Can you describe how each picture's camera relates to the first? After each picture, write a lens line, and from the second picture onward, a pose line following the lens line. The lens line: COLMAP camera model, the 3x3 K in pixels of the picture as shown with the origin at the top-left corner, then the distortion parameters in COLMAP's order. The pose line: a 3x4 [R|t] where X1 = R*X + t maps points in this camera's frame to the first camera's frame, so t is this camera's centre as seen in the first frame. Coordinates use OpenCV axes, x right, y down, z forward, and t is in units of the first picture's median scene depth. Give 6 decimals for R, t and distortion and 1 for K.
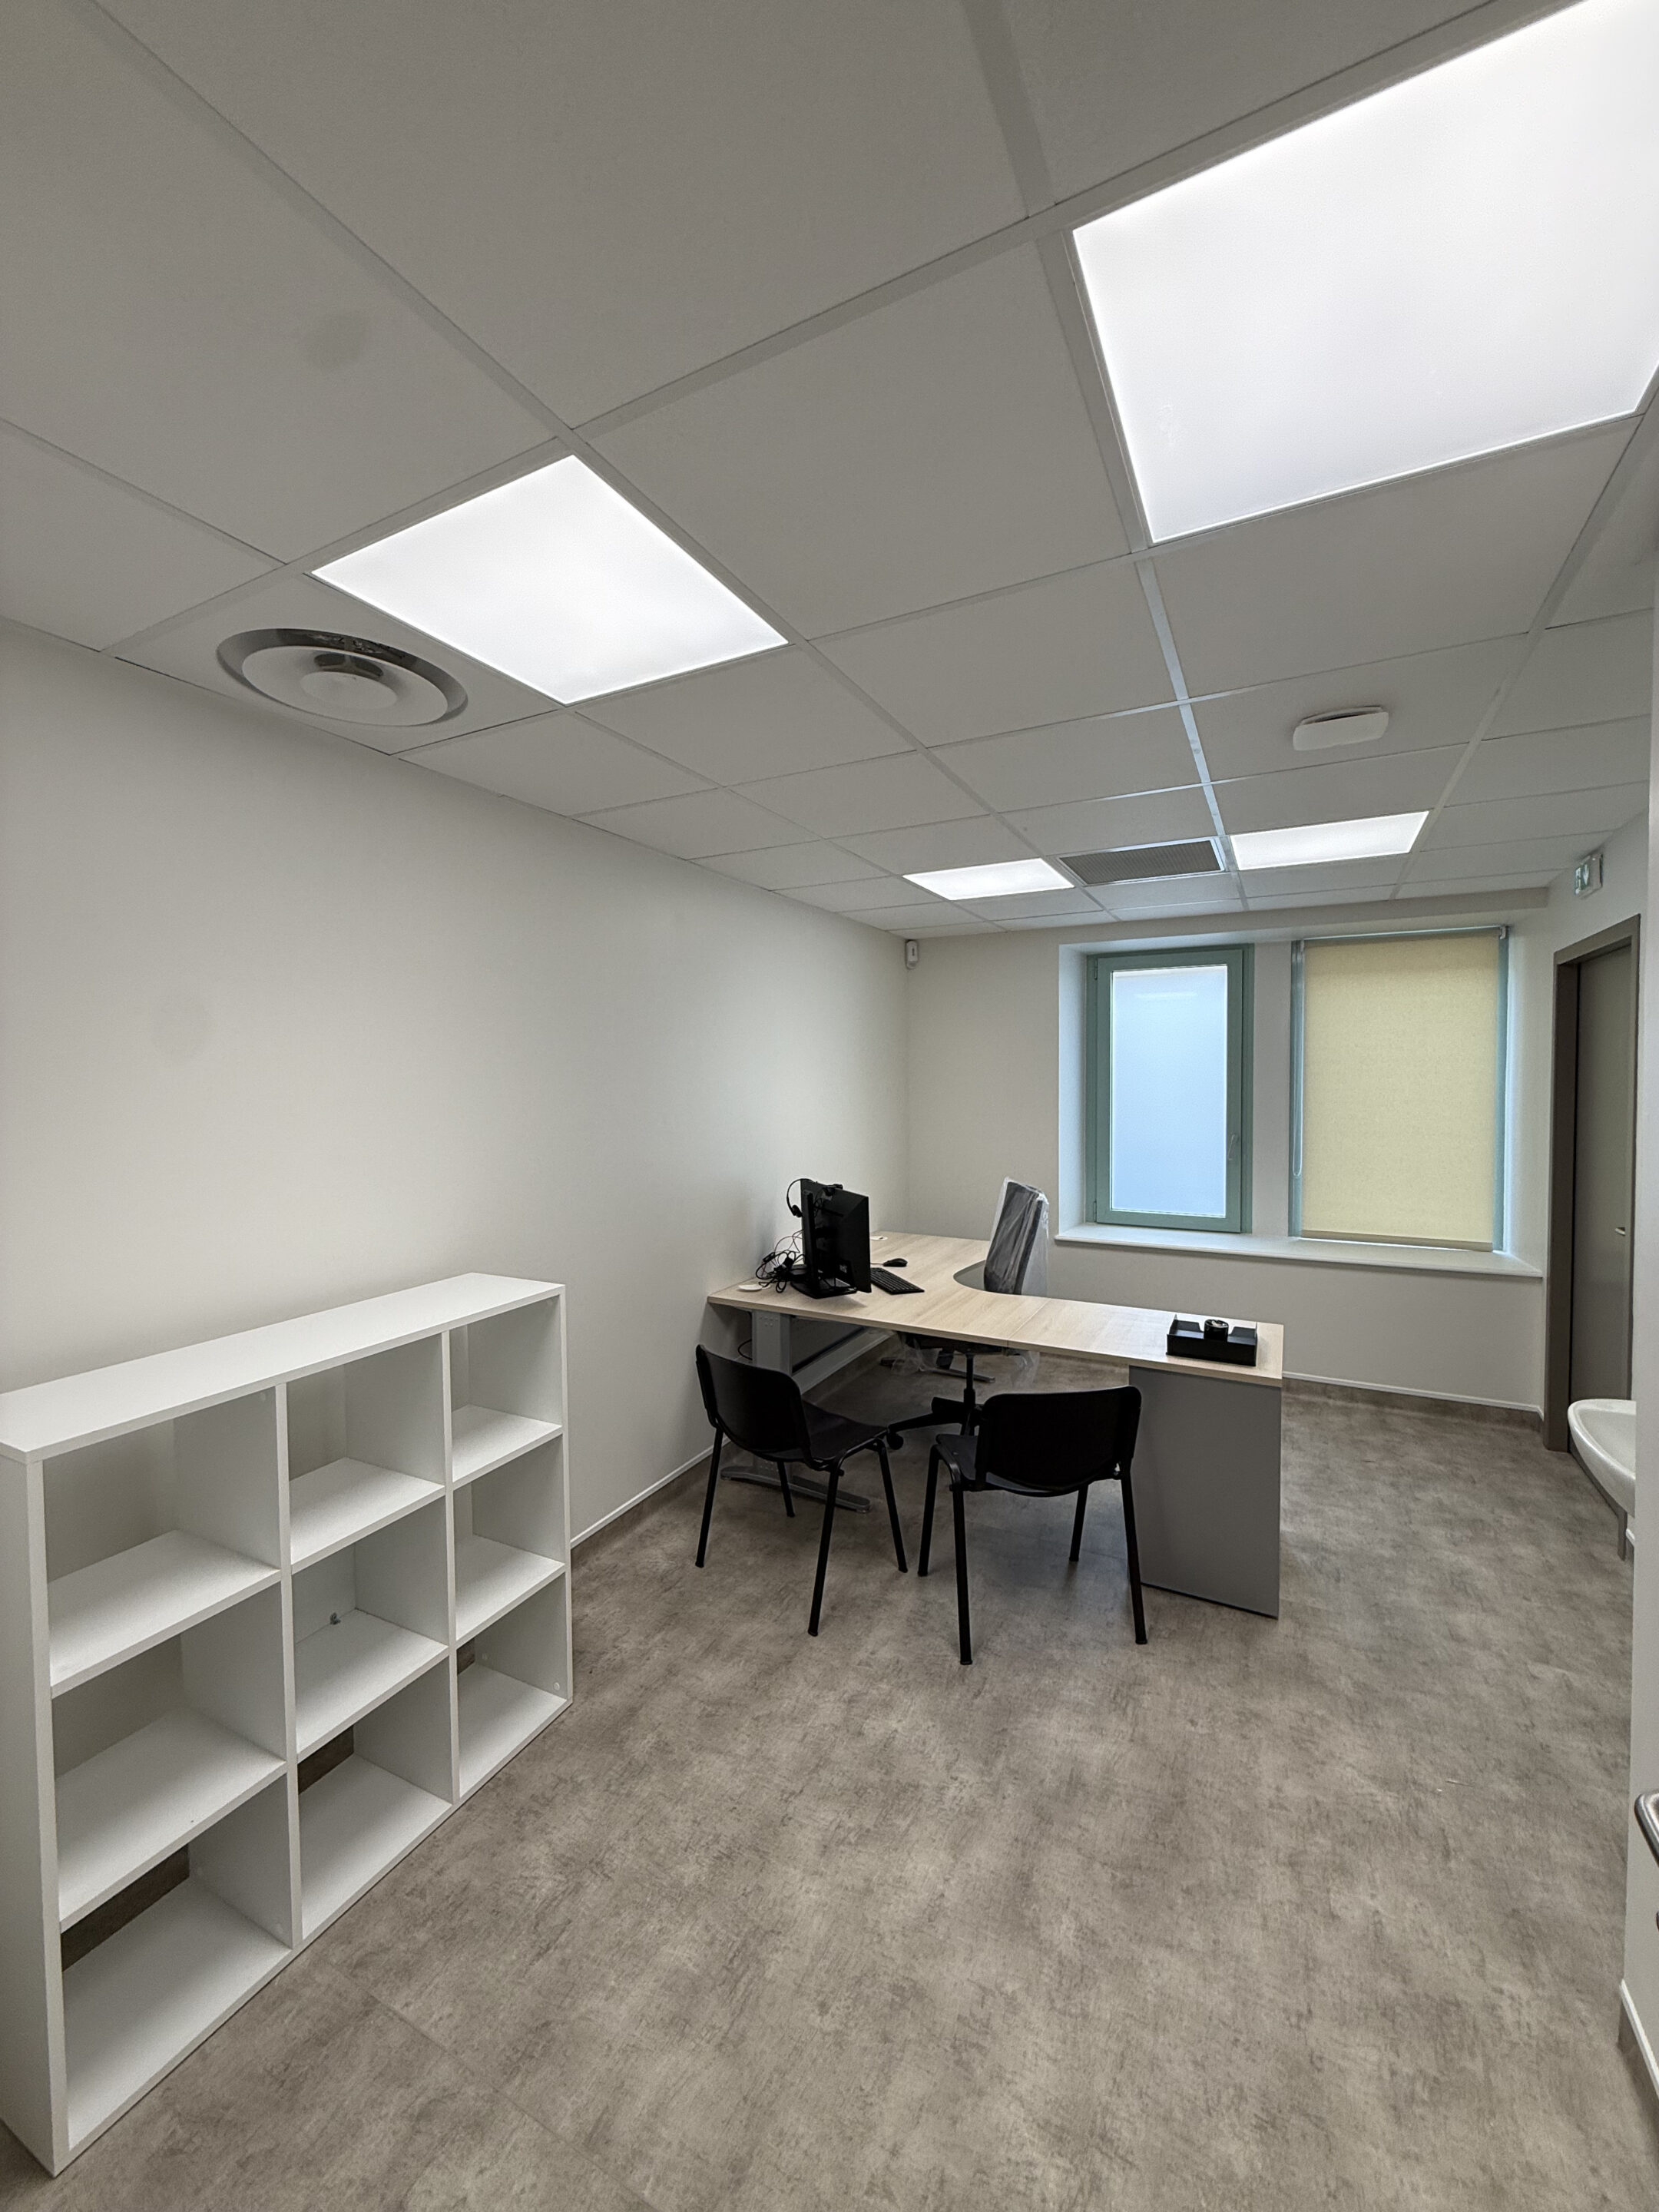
lens RADIAL K [[880.3, 0, 847.5], [0, 880.3, 1109.5], [0, 0, 1]] dist [0.010581, -0.000442]
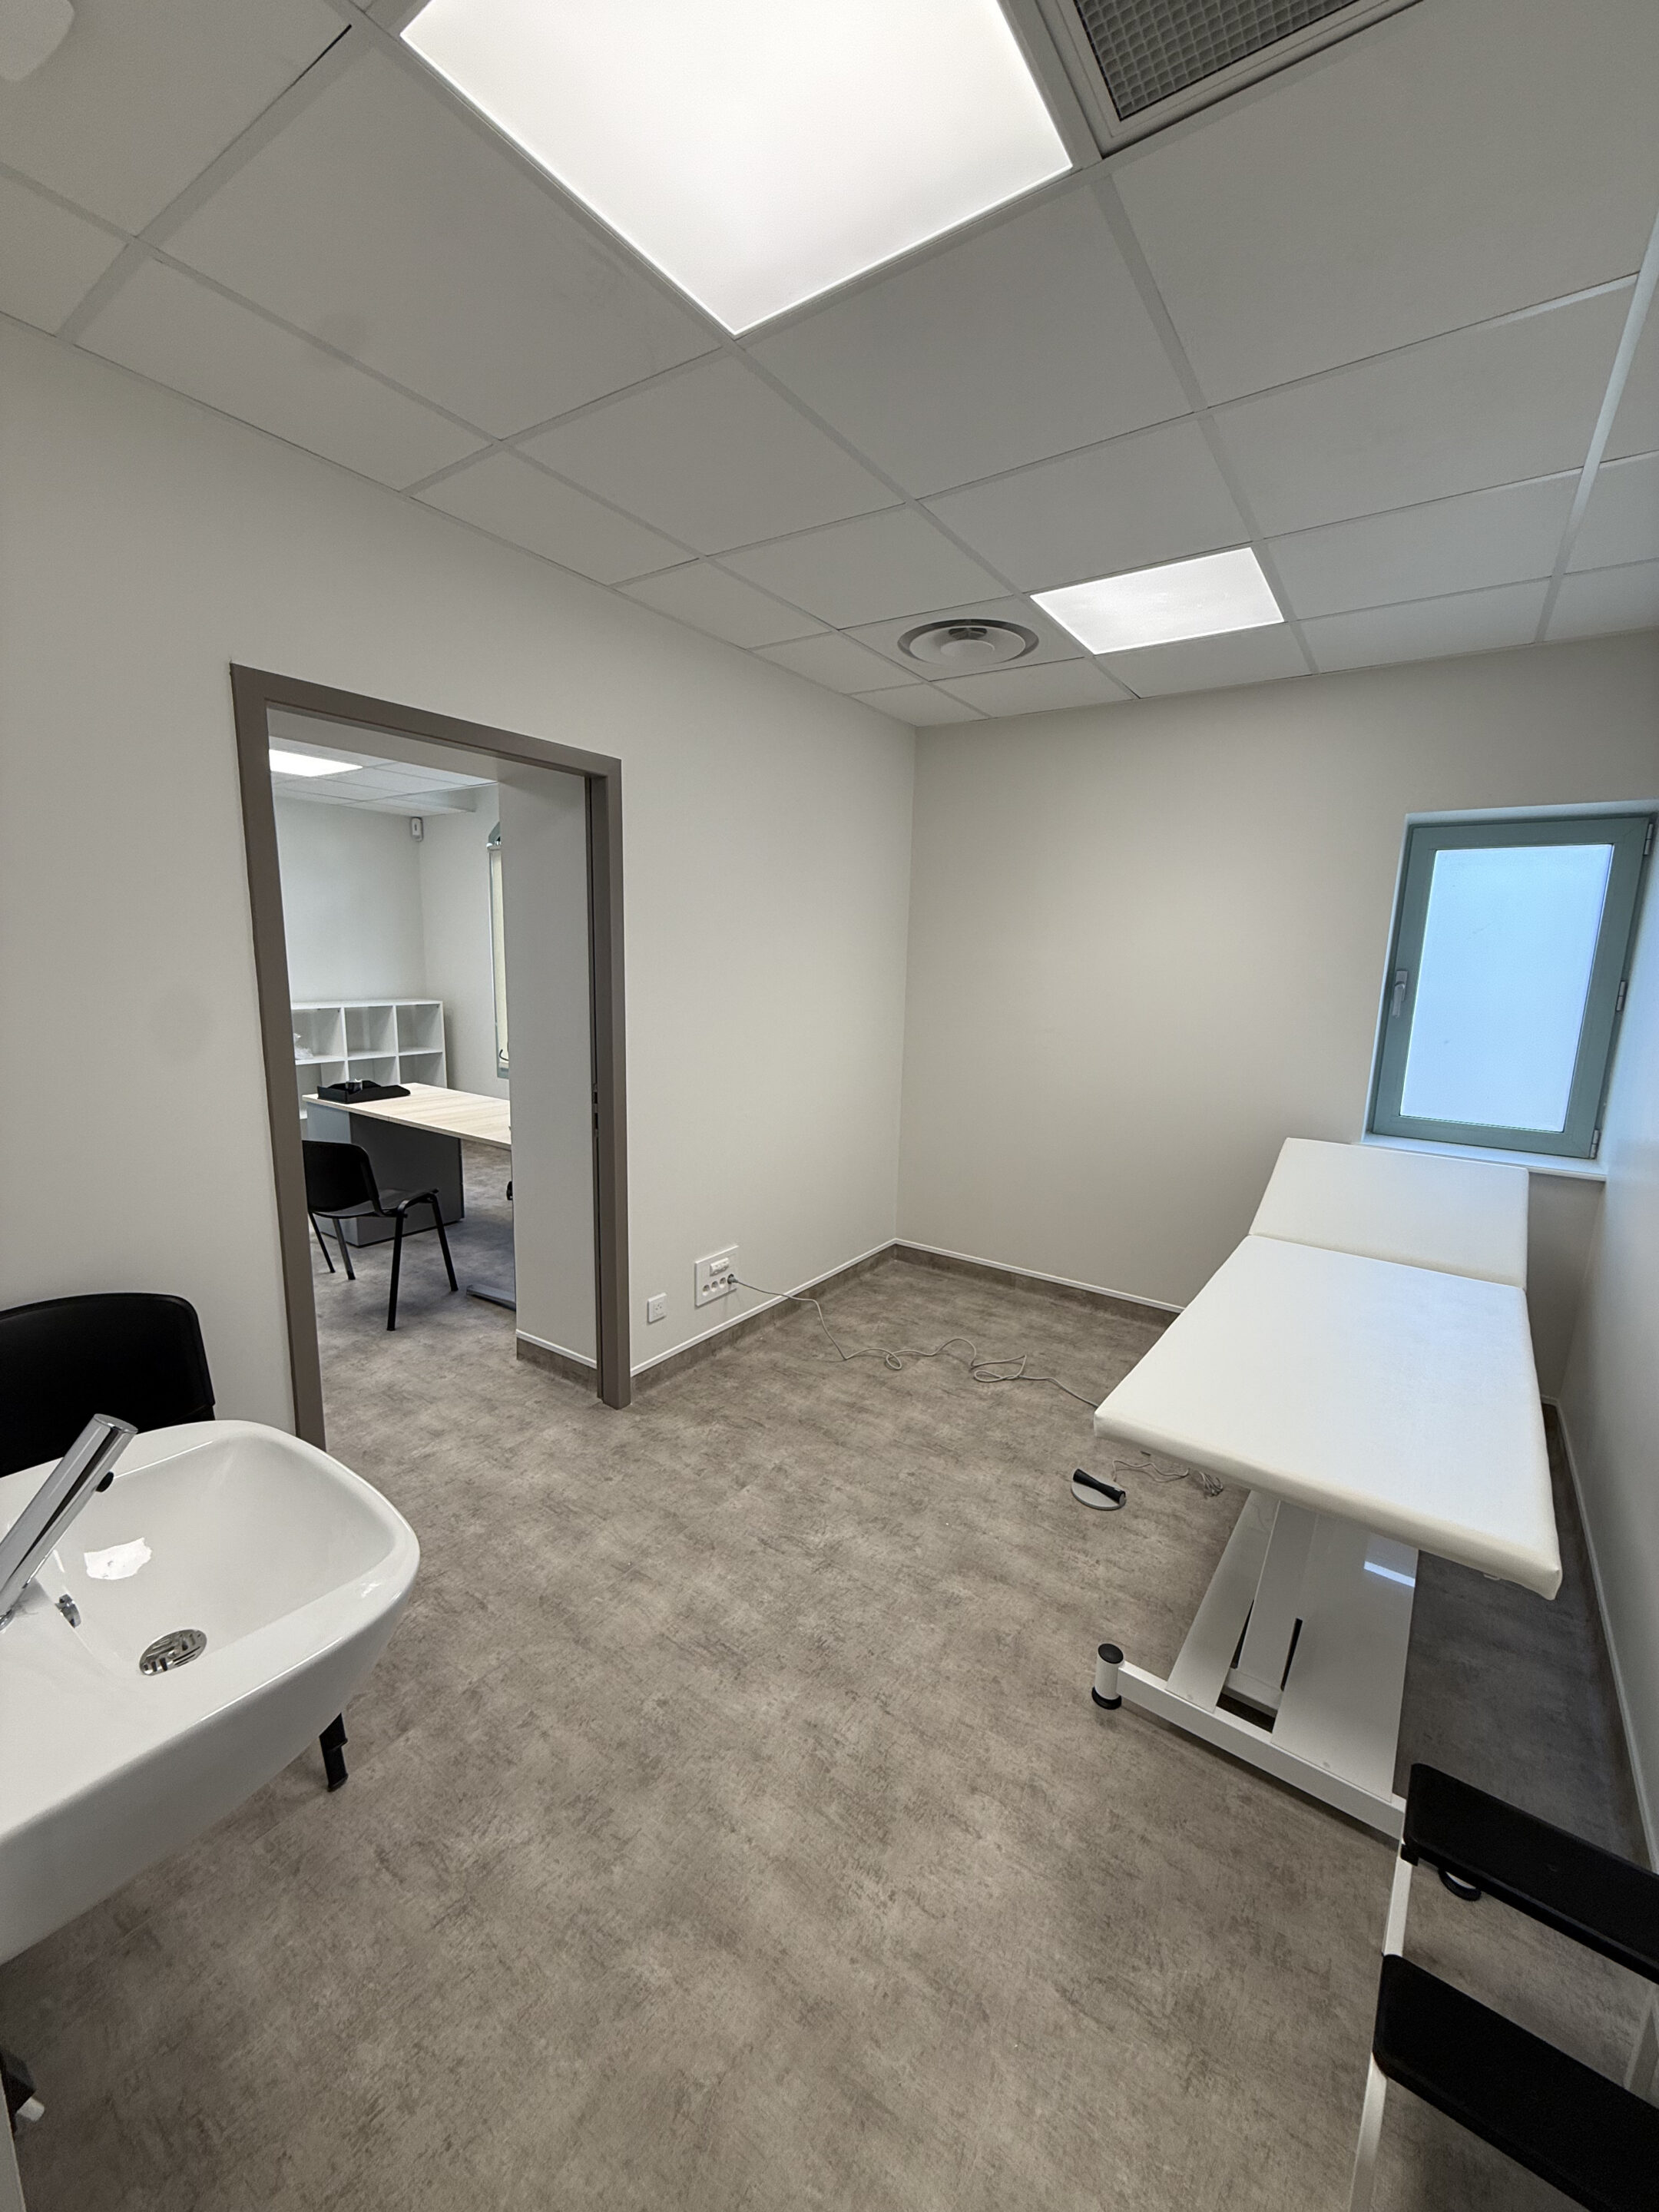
lens RADIAL K [[880.3, 0, 849.6], [0, 880.3, 1090.0], [0, 0, 1]] dist [0.010581, -0.000442]
pose [[-0.134734, 0.165362, -0.976986, 0.850075], [-0.067939, 0.982115, 0.175599, -0.035910], [0.988550, 0.090034, -0.121089, 1.147569]]
